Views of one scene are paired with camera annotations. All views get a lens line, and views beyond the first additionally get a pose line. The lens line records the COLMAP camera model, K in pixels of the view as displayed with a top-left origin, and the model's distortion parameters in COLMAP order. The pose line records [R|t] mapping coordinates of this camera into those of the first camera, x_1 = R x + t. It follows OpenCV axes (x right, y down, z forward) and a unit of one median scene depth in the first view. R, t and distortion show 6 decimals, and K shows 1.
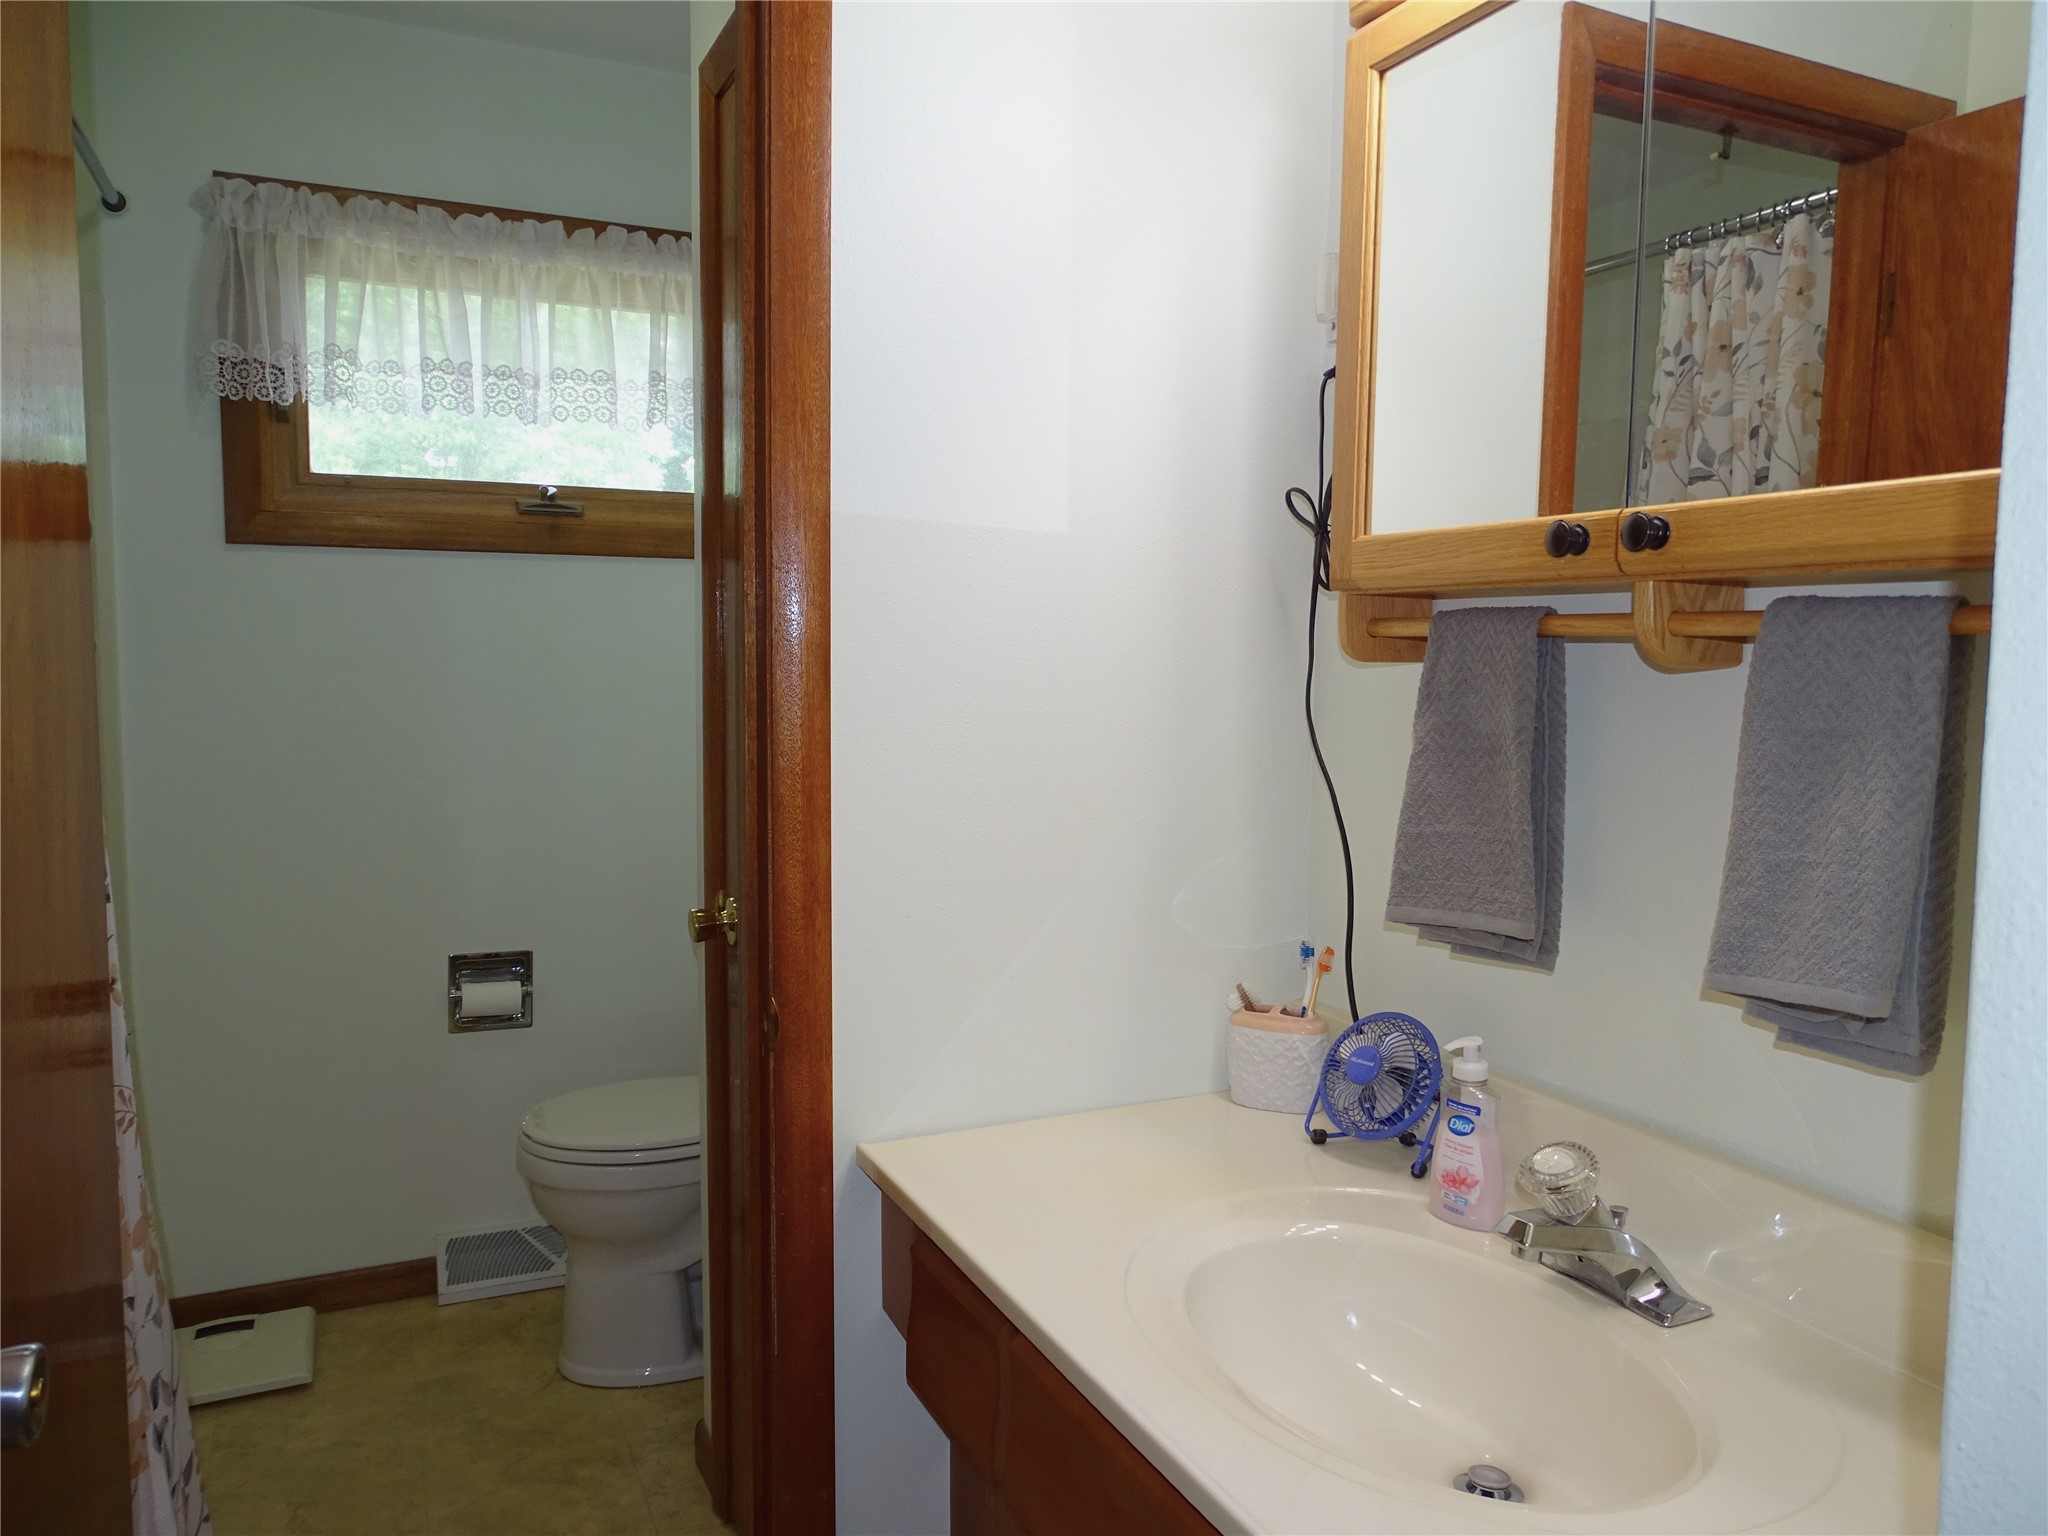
lens RADIAL K [[1453.5, 0, 1007.7], [0, 1453.5, 766.8], [0, 0, 1]] dist [0.000604, -0.008017]
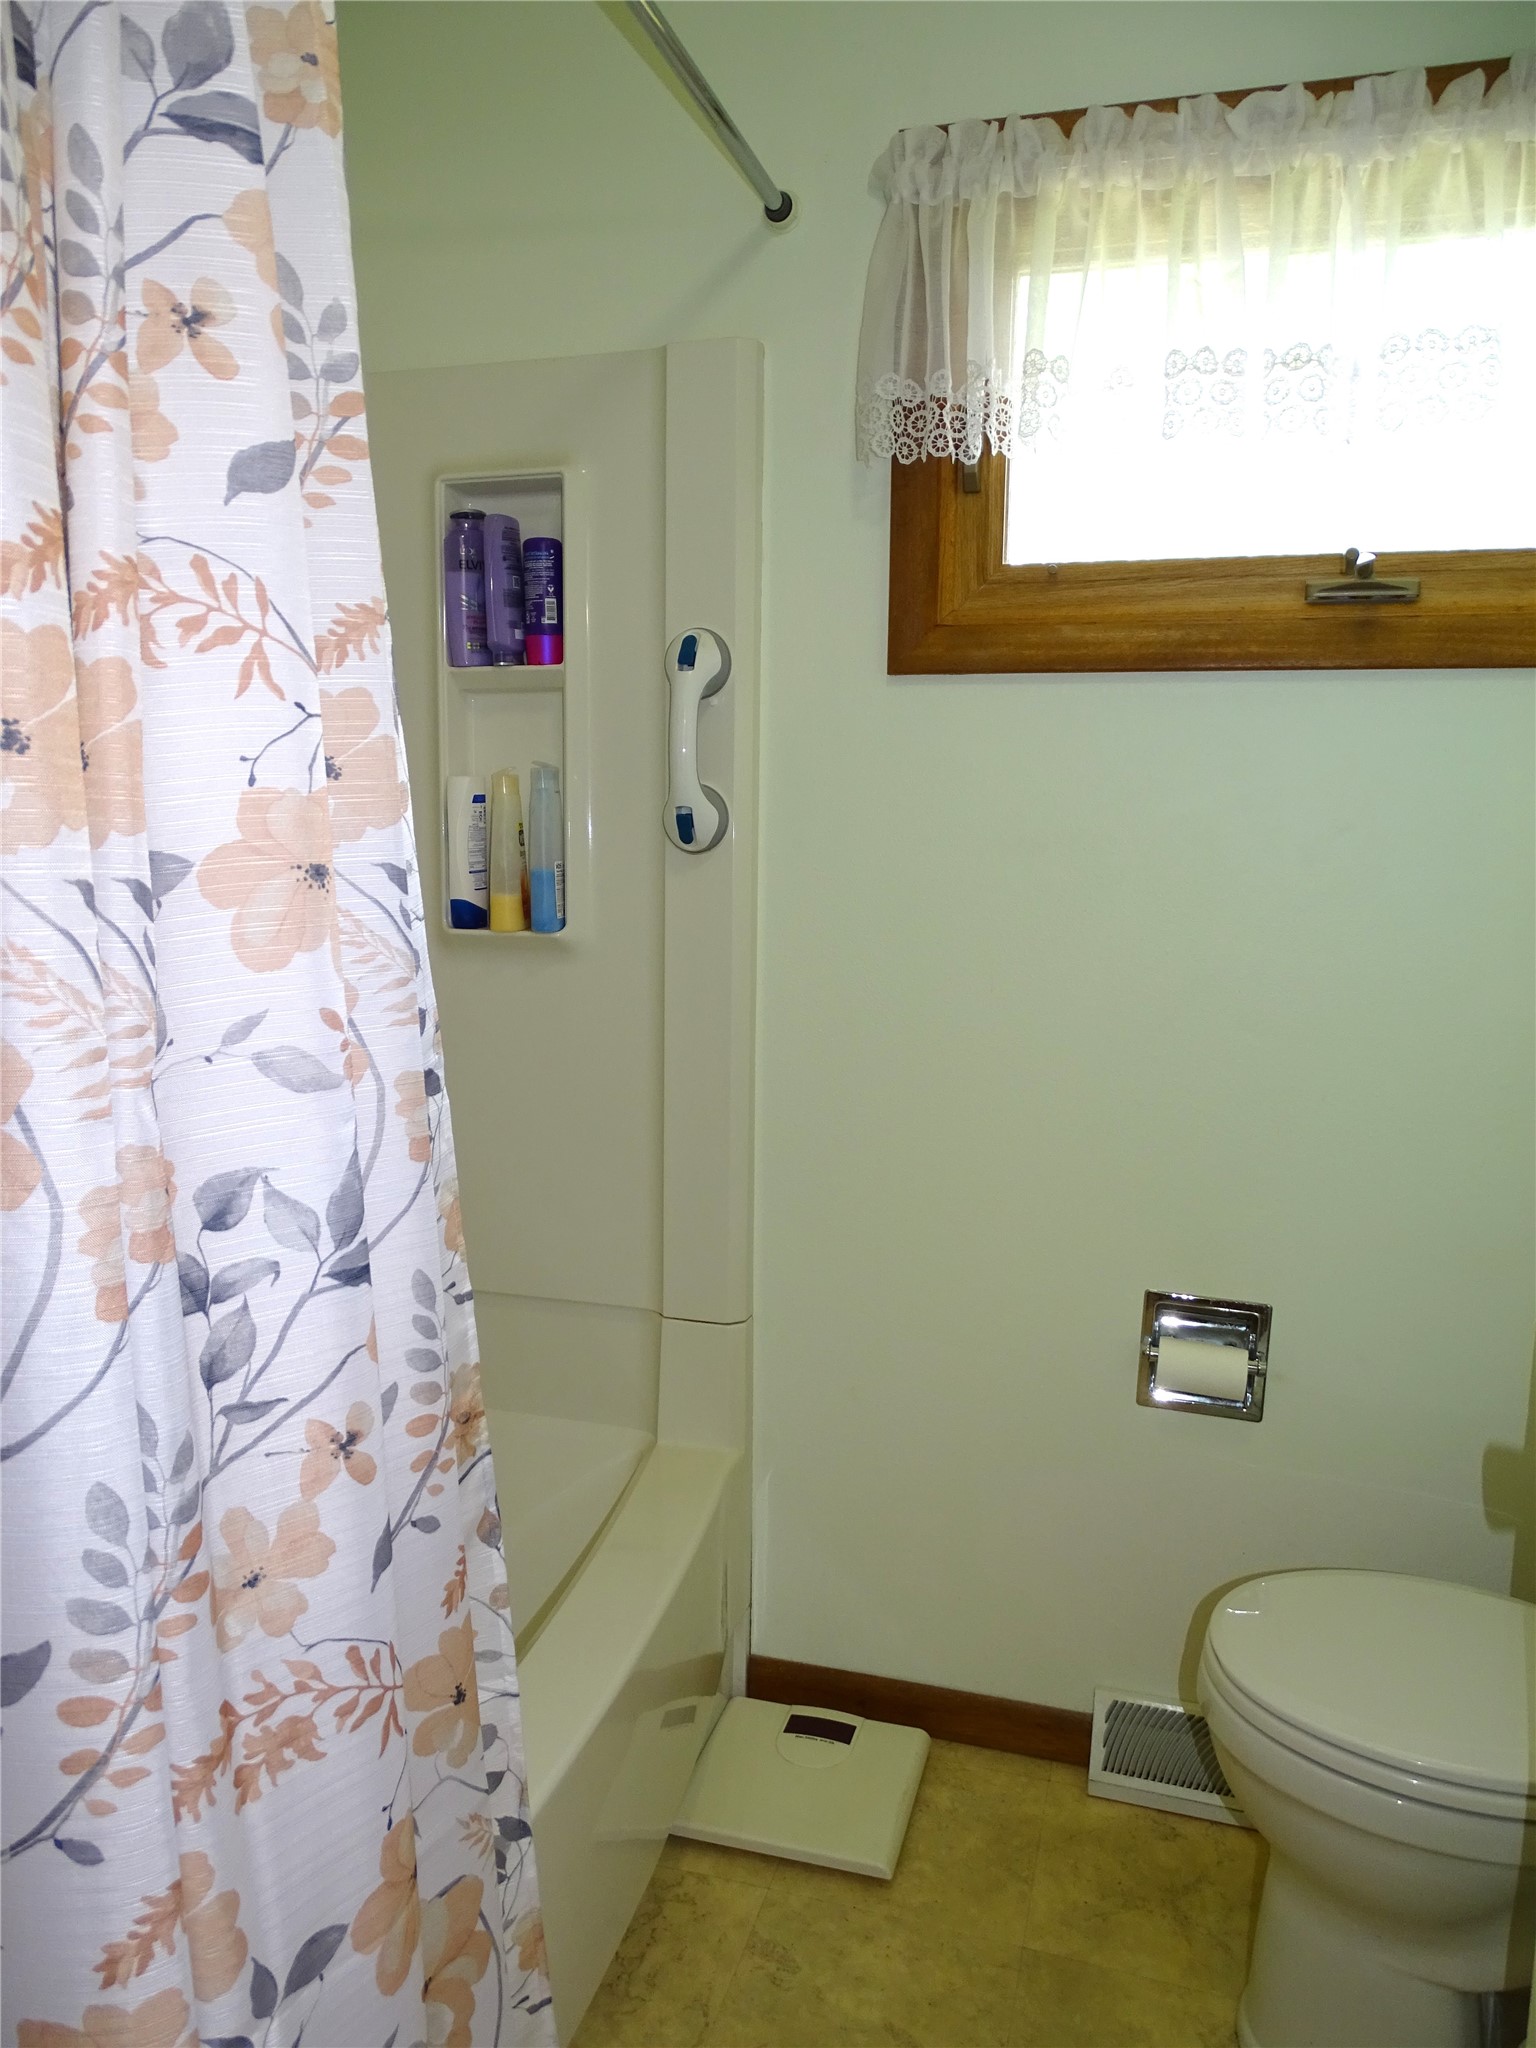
lens RADIAL K [[1453.5, 0, 744.7], [0, 1453.5, 1004.0], [0, 0, 1]] dist [0.000604, -0.008017]
pose [[0.754059, 0.085532, -0.651213, -0.109353], [-0.065731, 0.996334, 0.054750, -0.025940], [0.653509, 0.001520, 0.756917, 0.407475]]
